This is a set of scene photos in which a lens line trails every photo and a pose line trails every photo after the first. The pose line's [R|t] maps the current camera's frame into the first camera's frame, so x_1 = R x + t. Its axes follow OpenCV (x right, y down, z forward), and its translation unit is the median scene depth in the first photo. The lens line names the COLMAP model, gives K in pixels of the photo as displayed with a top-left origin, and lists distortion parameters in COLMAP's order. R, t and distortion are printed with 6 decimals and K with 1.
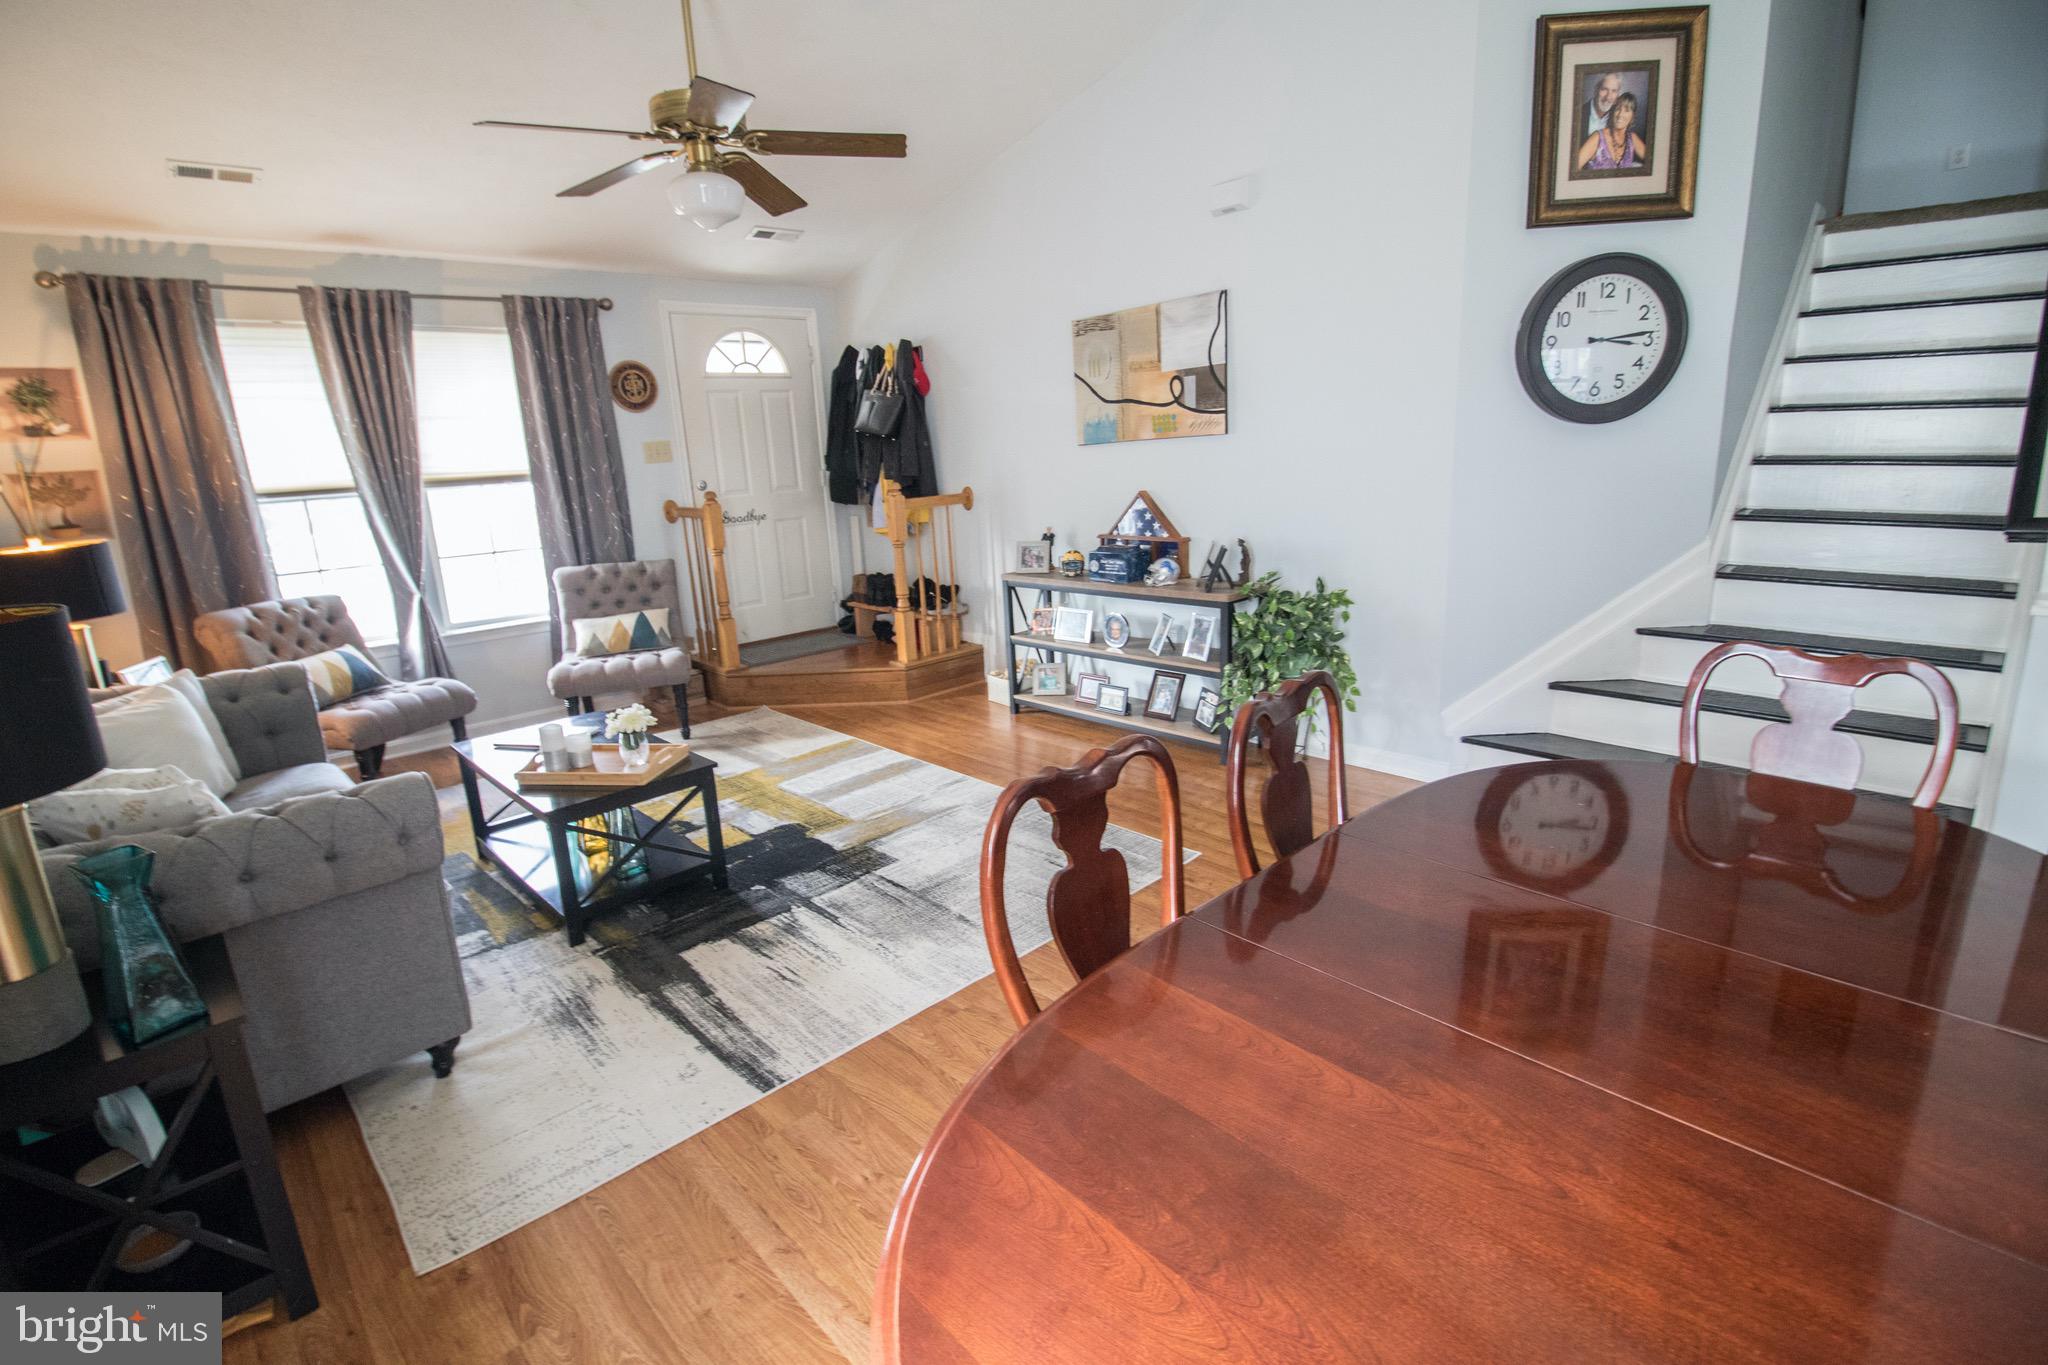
lens RADIAL K [[951.4, 0, 1017.5], [0, 951.4, 671.4], [0, 0, 1]] dist [0.003574, -0.013728]
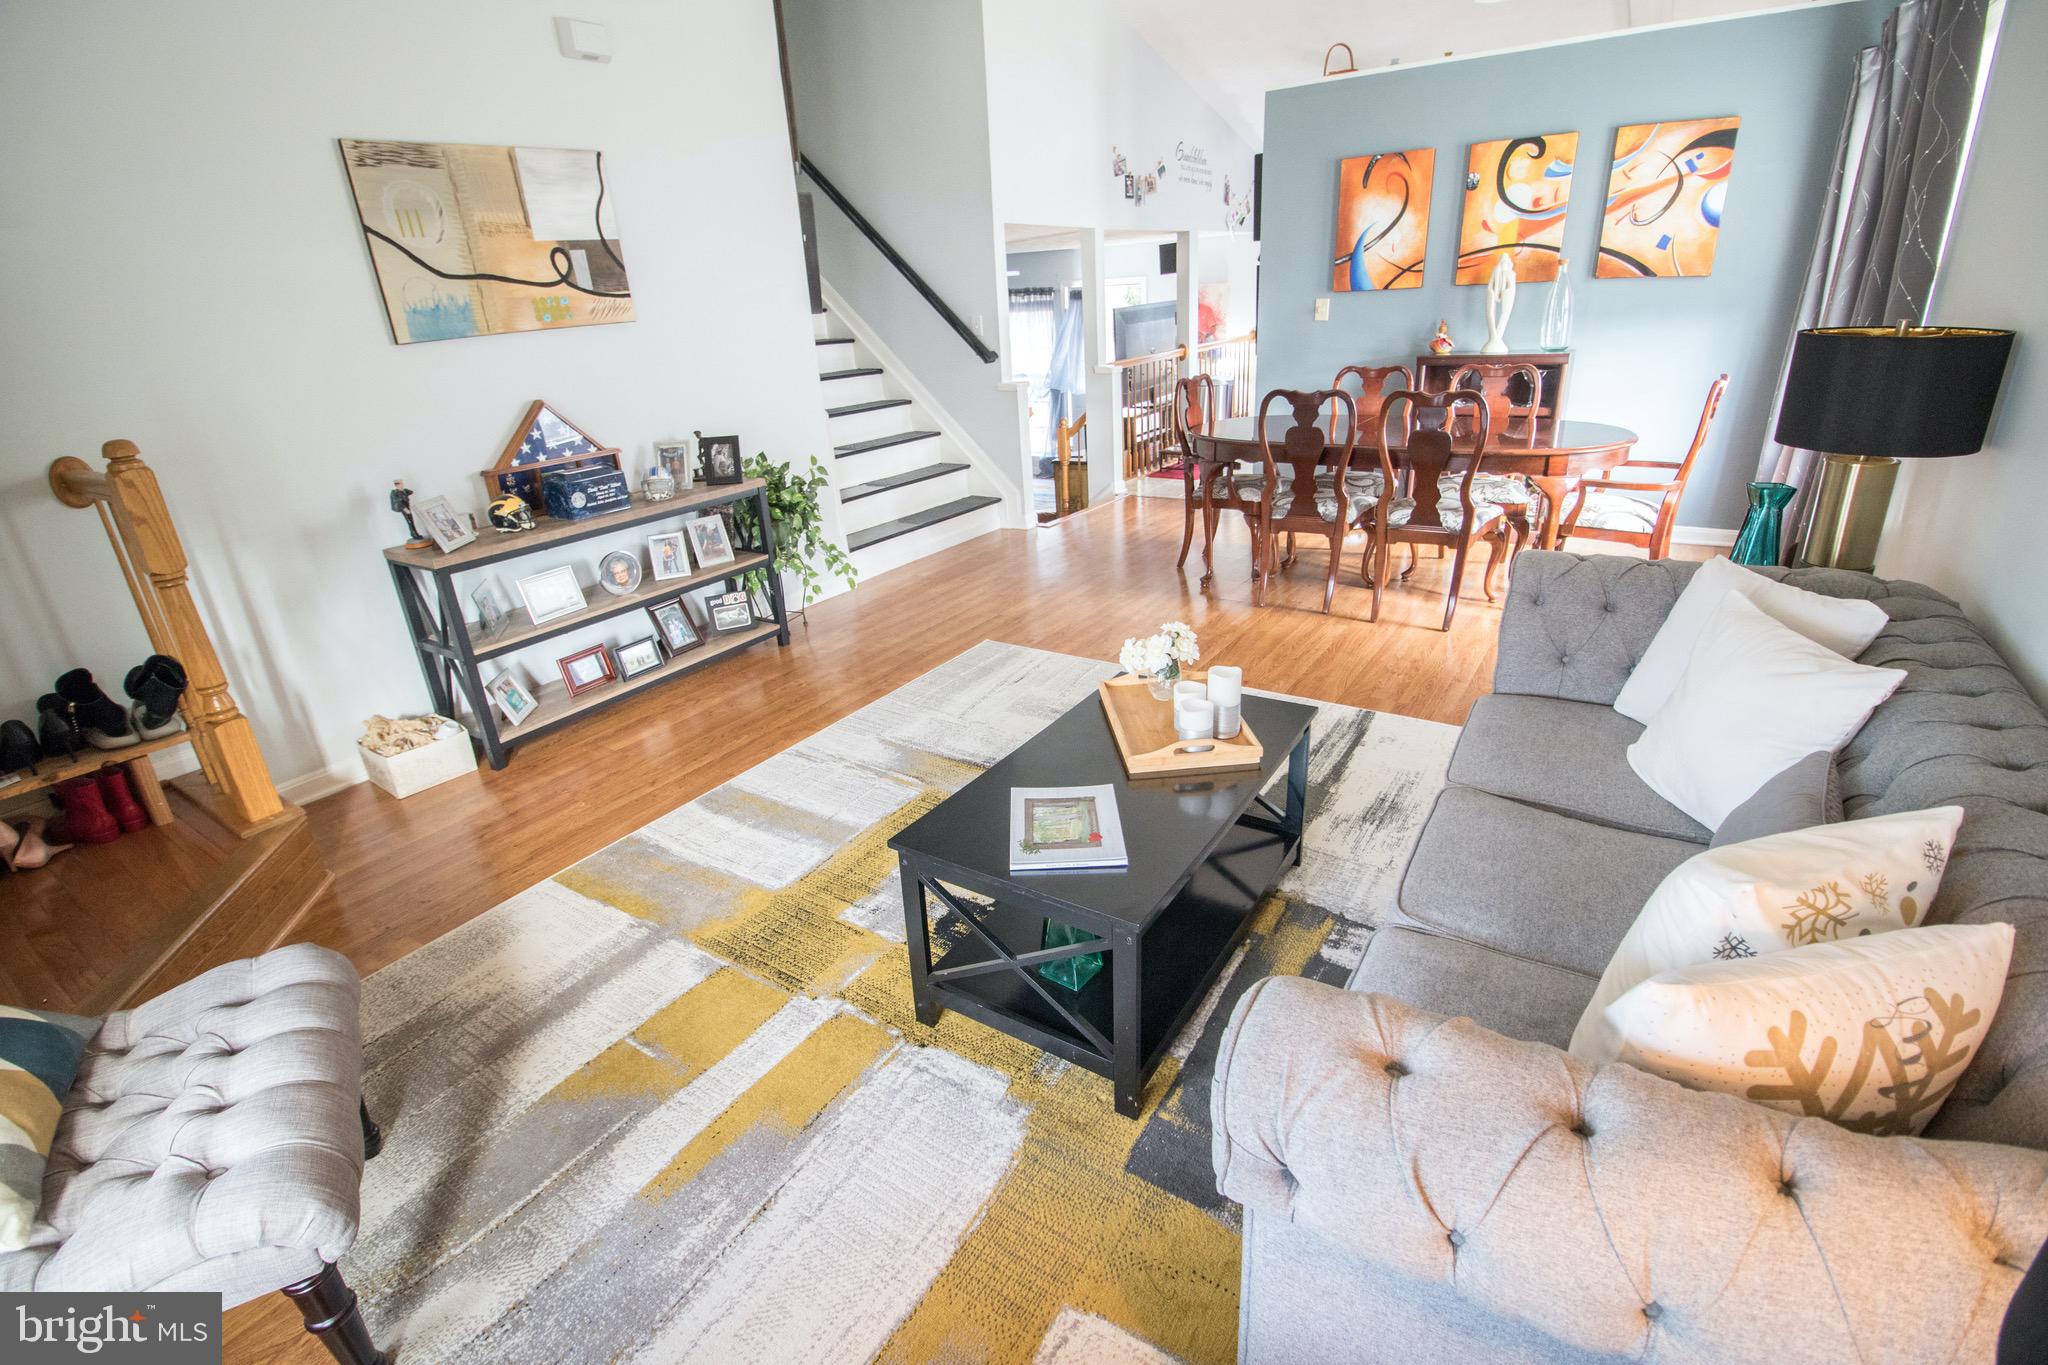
lens RADIAL K [[944.3, 0, 1020.4], [0, 944.3, 674.3], [0, 0, 1]] dist [0.002440, -0.013089]
pose [[-0.223869, -0.308331, 0.924562, -0.813265], [0.294354, 0.882949, 0.365727, -0.177204], [-0.929106, 0.354024, -0.106906, 0.894083]]
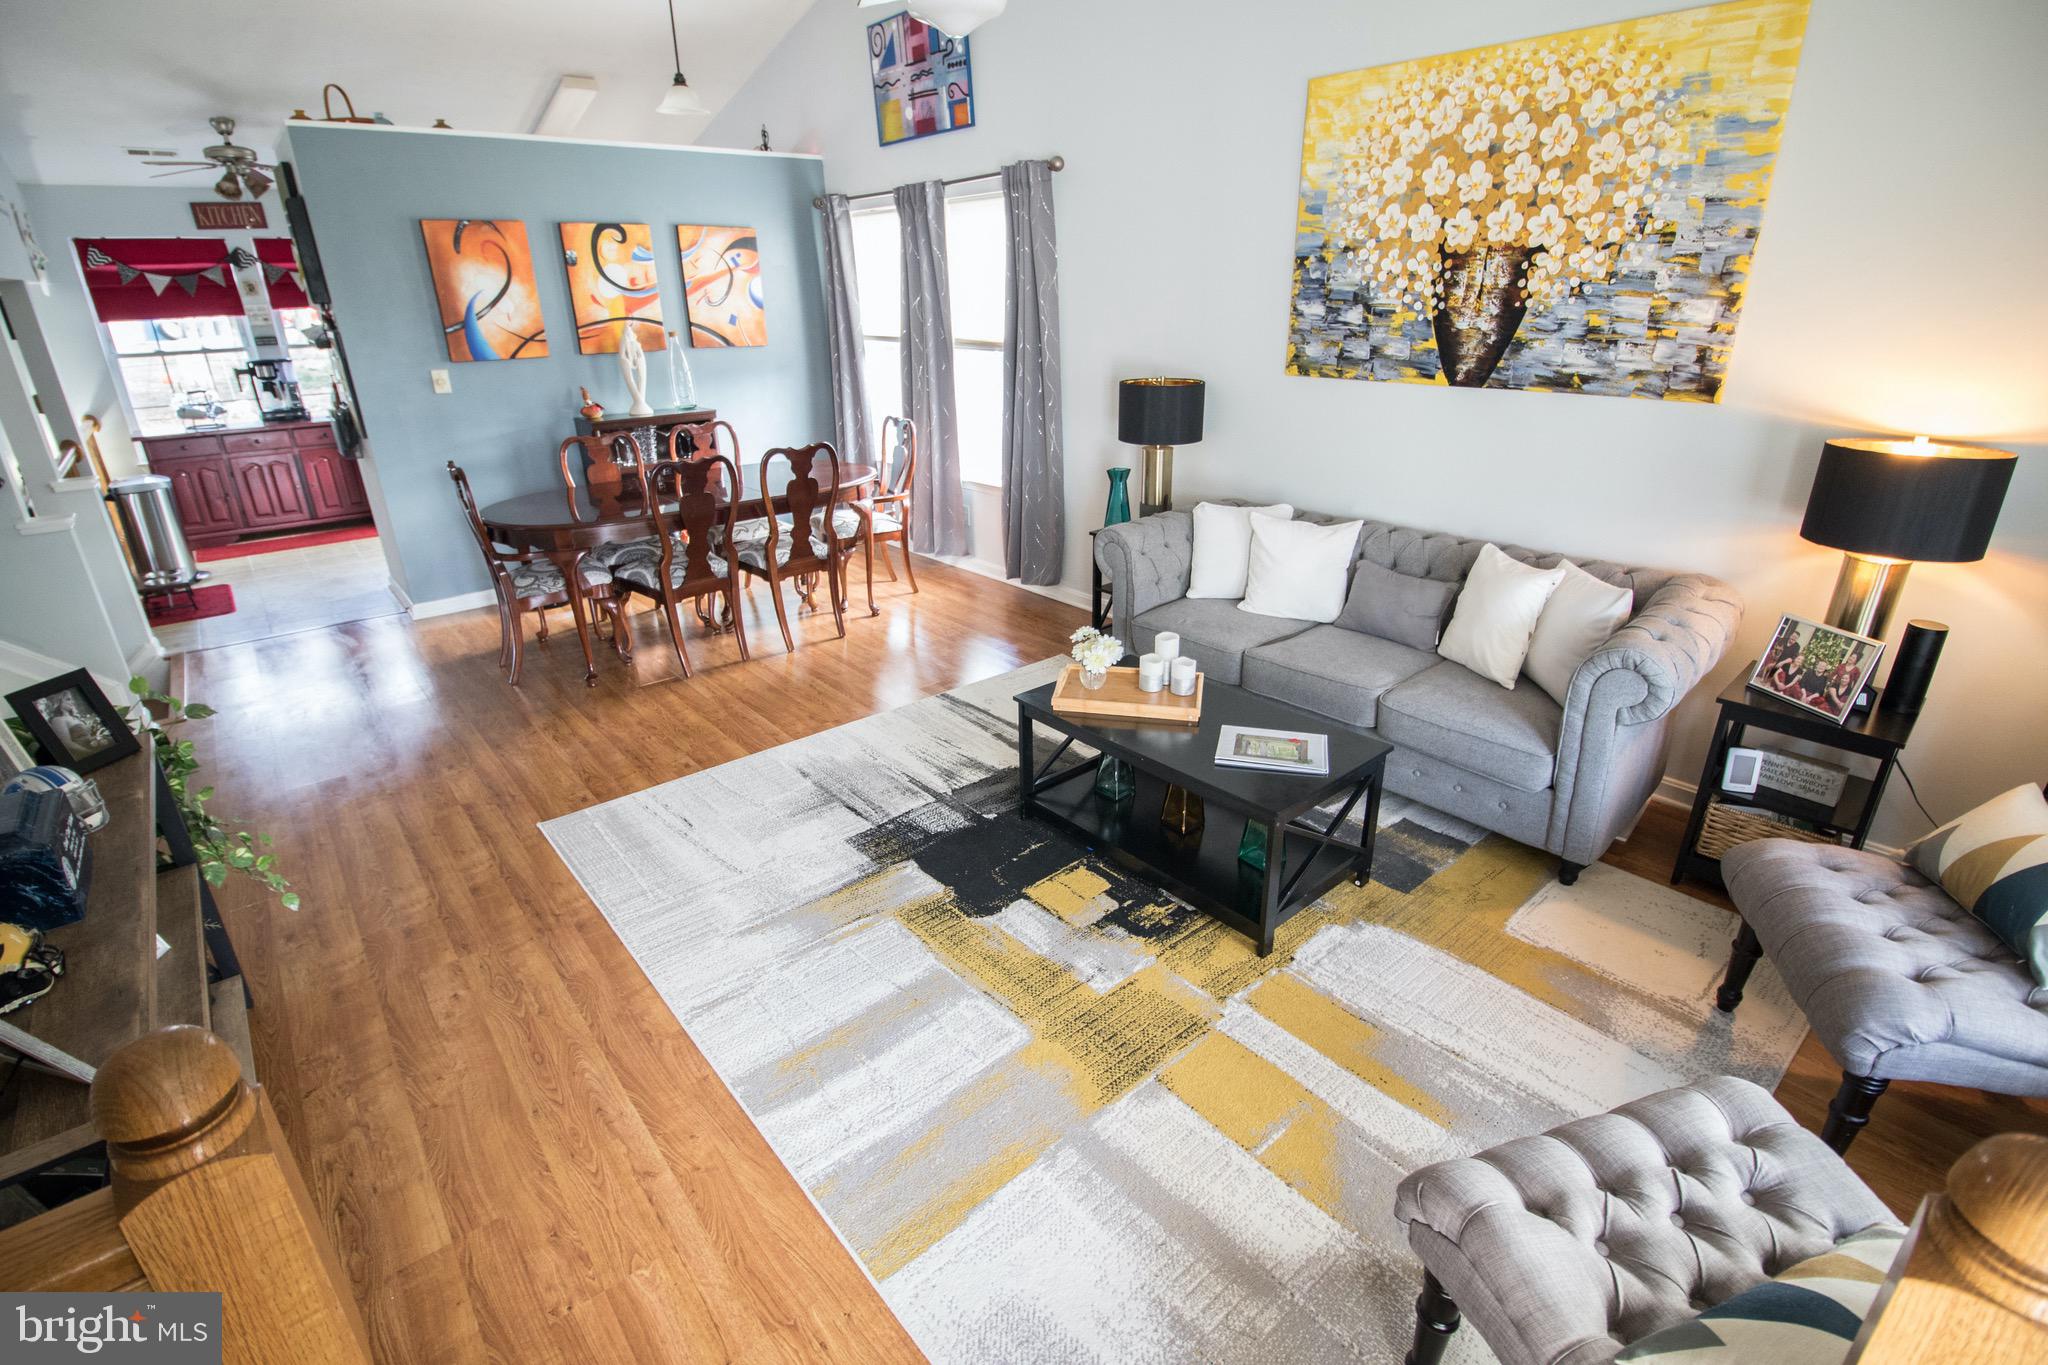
lens RADIAL K [[944.3, 0, 1020.4], [0, 944.3, 674.3], [0, 0, 1]] dist [0.002440, -0.013089]
pose [[-0.996464, 0.039861, 0.073962, -0.300361], [0.075587, 0.809666, 0.582002, -0.363810], [-0.036685, 0.585535, -0.809817, 1.342617]]
